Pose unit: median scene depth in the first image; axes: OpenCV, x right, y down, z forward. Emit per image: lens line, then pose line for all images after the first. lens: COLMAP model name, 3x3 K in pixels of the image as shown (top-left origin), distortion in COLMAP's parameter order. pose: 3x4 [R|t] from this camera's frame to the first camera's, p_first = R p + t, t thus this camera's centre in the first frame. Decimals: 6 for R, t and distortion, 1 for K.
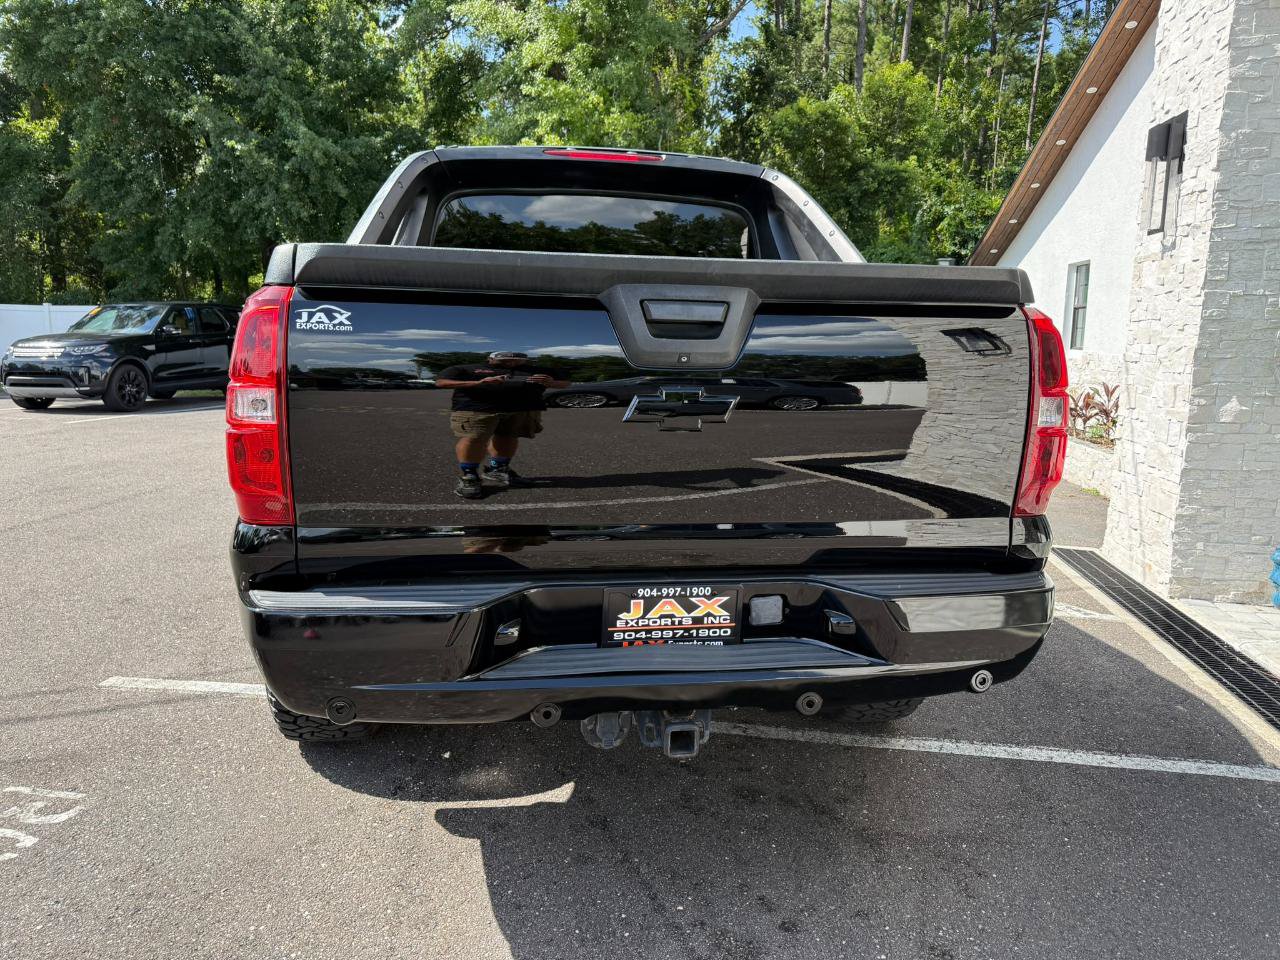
lens RADIAL K [[909.6, 0, 639.9], [0, 909.6, 476.3], [0, 0, 1]] dist [0.015209, -0.025246]
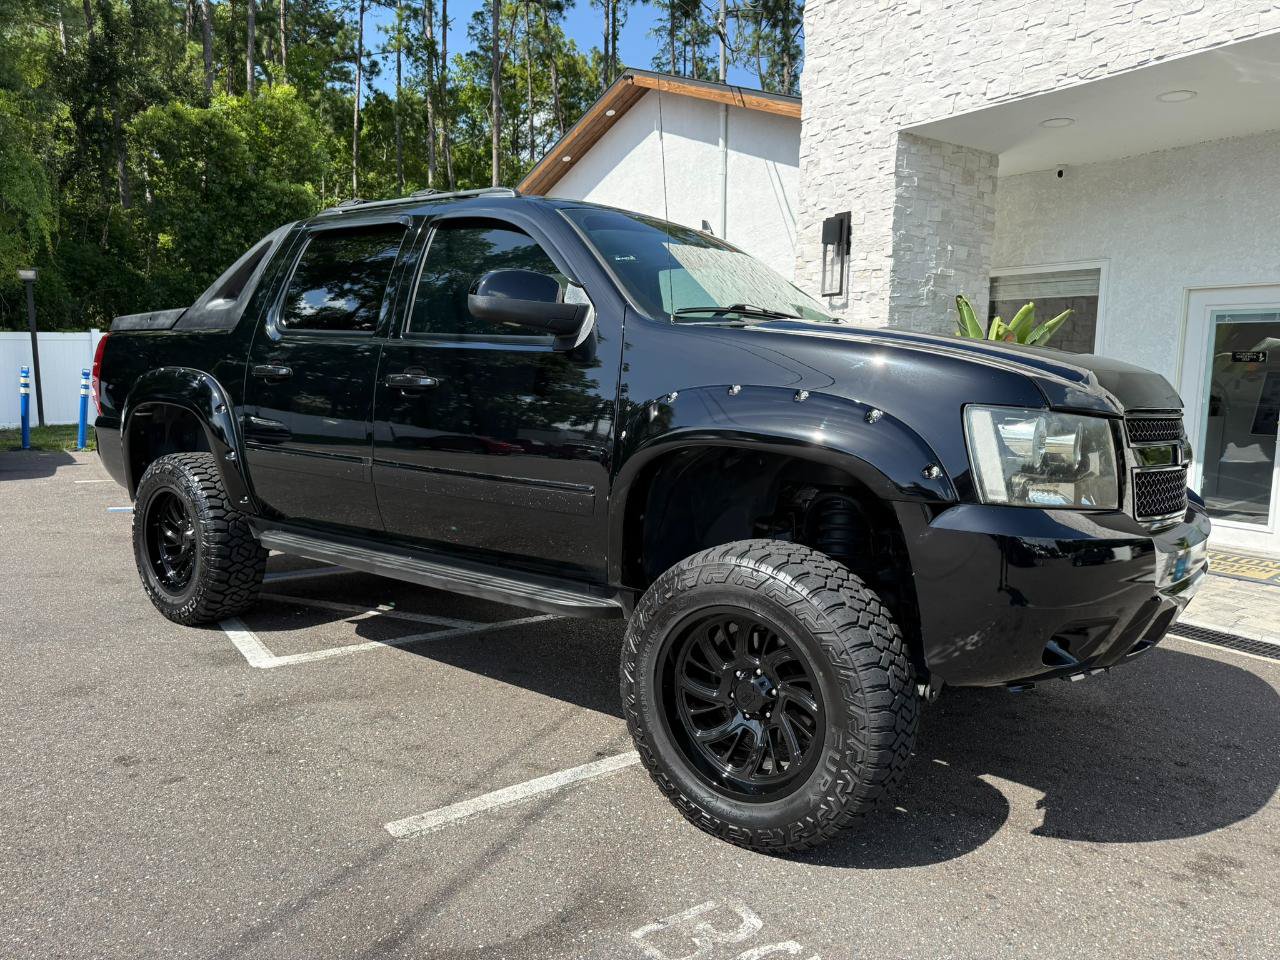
lens RADIAL K [[909.6, 0, 638.2], [0, 909.6, 483.6], [0, 0, 1]] dist [0.015209, -0.025246]
pose [[0.732599, -0.086358, 0.675160, -0.681078], [0.099182, 0.994876, 0.019632, -0.042412], [-0.673396, 0.052581, 0.737410, 0.210527]]
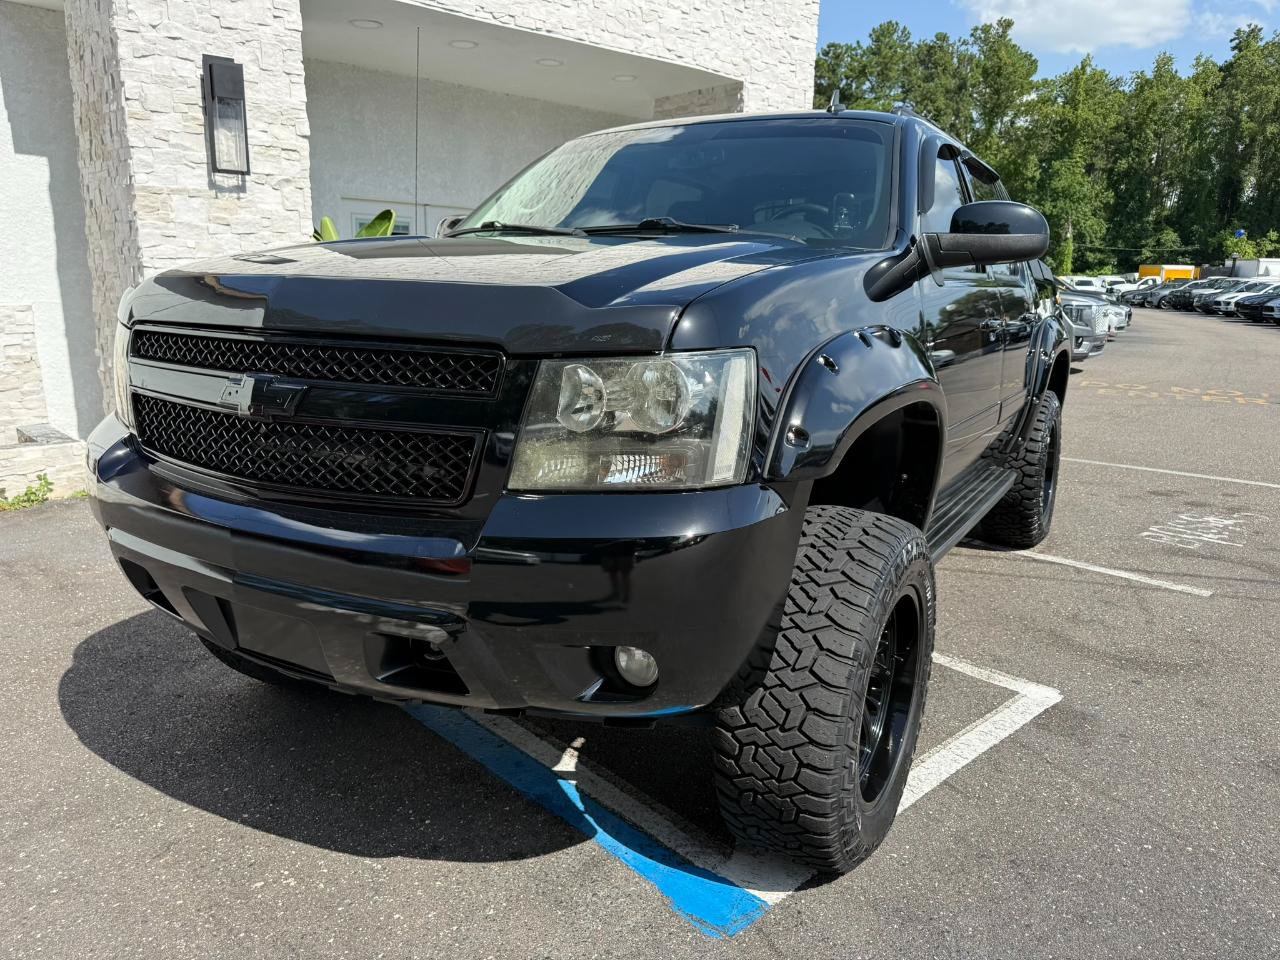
lens RADIAL K [[909.6, 0, 642.5], [0, 909.6, 486.3], [0, 0, 1]] dist [0.015209, -0.025246]
pose [[-0.778008, -0.172225, 0.604187, -0.524009], [0.064304, 0.934811, 0.349275, -0.296098], [-0.624955, 0.310590, -0.716216, 1.725938]]
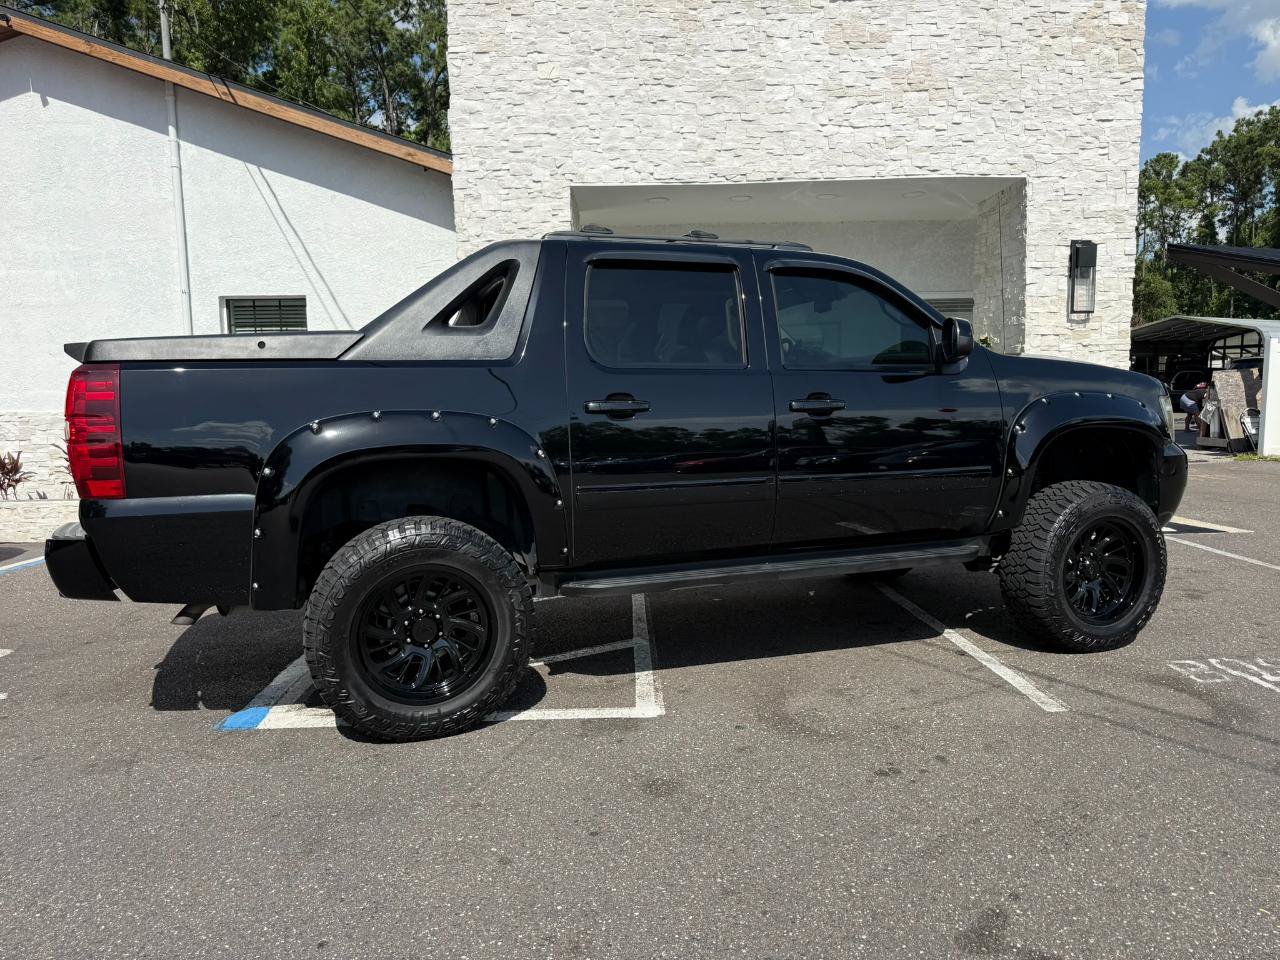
lens RADIAL K [[909.6, 0, 641.0], [0, 909.6, 484.5], [0, 0, 1]] dist [0.015209, -0.025246]
pose [[-0.161280, -0.126104, 0.978819, -1.142621], [0.166995, 0.974014, 0.153001, -0.217137], [-0.972677, 0.188134, -0.136031, 1.173336]]
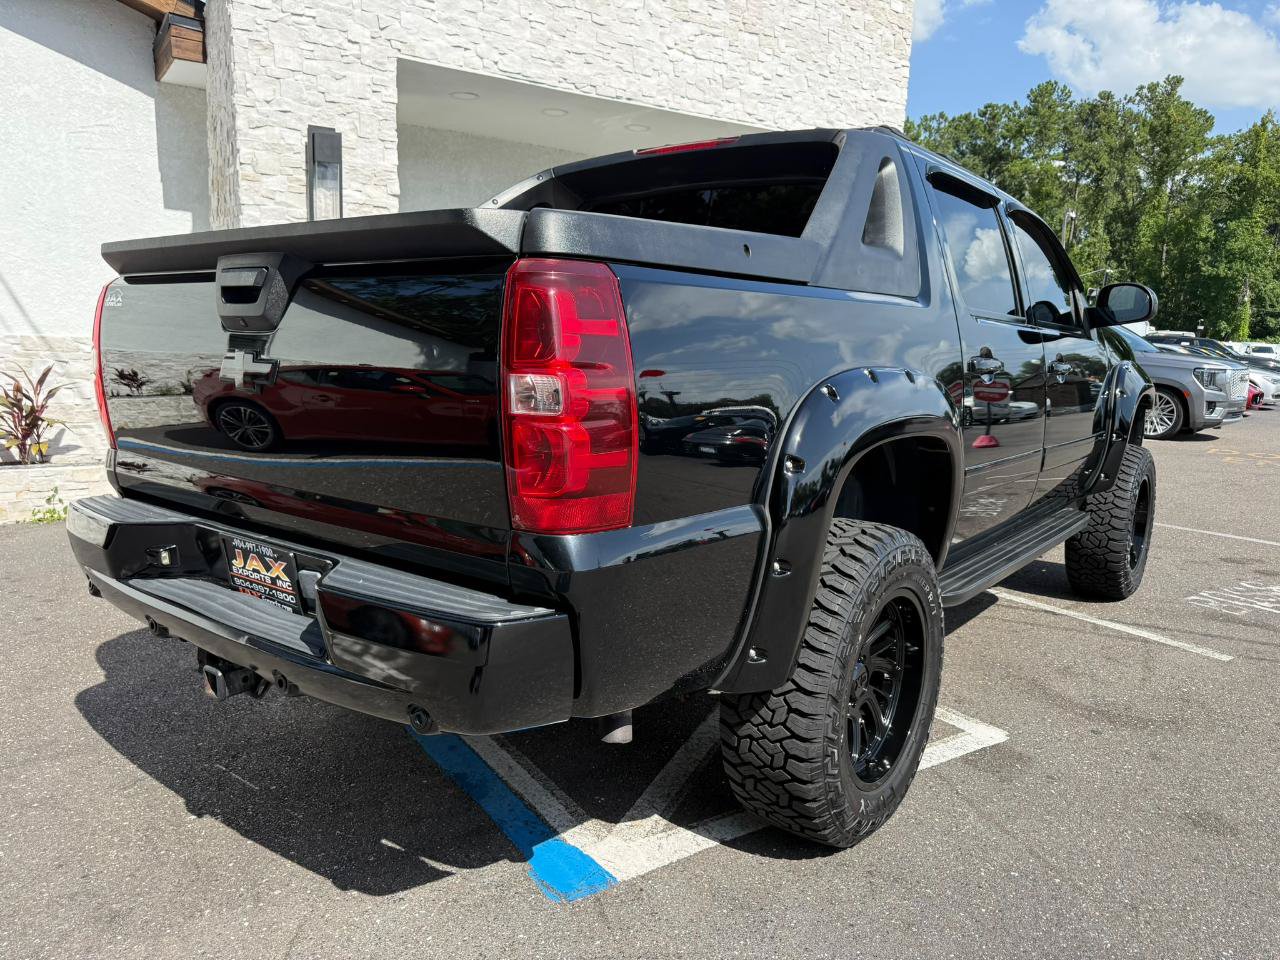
lens RADIAL K [[909.6, 0, 645.8], [0, 909.6, 487.7], [0, 0, 1]] dist [0.015209, -0.025246]
pose [[-0.670259, -0.168449, 0.722757, -0.663357], [0.065976, 0.956518, 0.284115, -0.281438], [-0.739189, 0.238115, -0.630001, 1.675609]]
